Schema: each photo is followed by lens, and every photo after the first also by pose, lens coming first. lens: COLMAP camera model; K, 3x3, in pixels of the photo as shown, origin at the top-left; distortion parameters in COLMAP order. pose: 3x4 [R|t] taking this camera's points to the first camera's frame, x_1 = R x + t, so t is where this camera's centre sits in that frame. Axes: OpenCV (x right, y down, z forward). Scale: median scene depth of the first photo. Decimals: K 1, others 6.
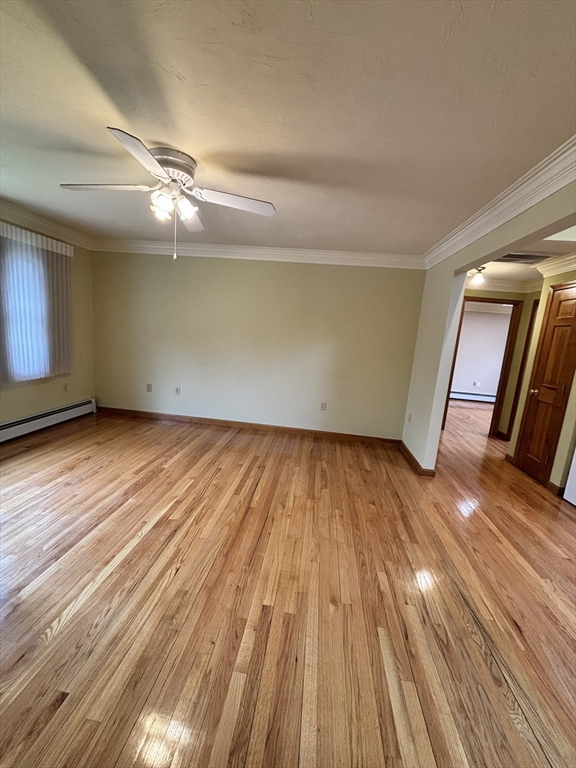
lens RADIAL K [[309.1, 0, 289.9], [0, 309.1, 383.8], [0, 0, 1]] dist [0.003050, -0.000374]
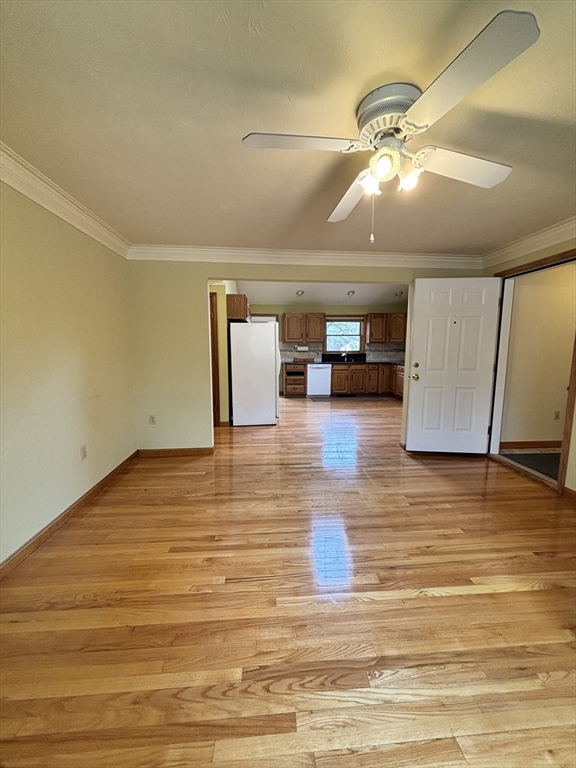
lens RADIAL K [[309.1, 0, 281.7], [0, 309.1, 388.7], [0, 0, 1]] dist [0.003050, -0.000374]
pose [[-0.177954, -0.219687, 0.959203, -0.701049], [0.152472, 0.956833, 0.247431, -0.190830], [-0.972155, 0.190283, -0.136776, 0.885344]]
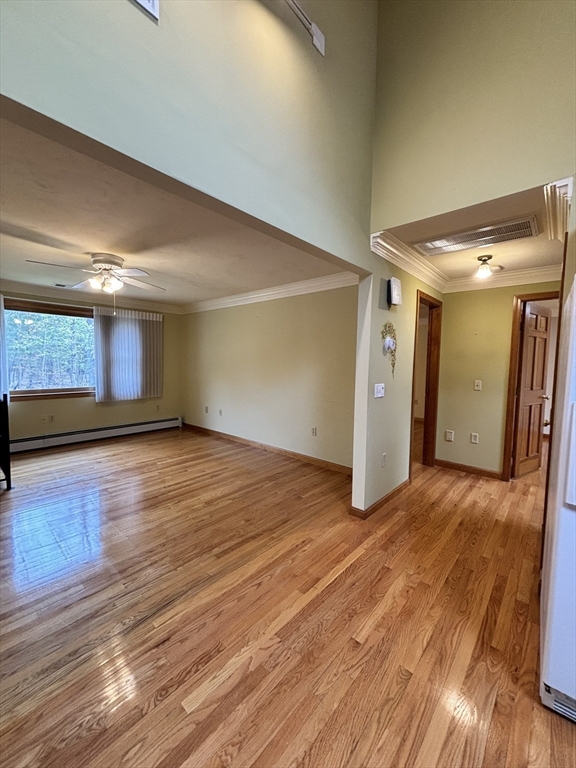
lens RADIAL K [[309.1, 0, 285.9], [0, 309.1, 381.8], [0, 0, 1]] dist [0.003050, -0.000374]
pose [[0.816959, -0.029084, -0.575961, 0.796982], [-0.047583, 0.991923, -0.117581, 0.046954], [0.574729, 0.123465, 0.808977, 0.179432]]
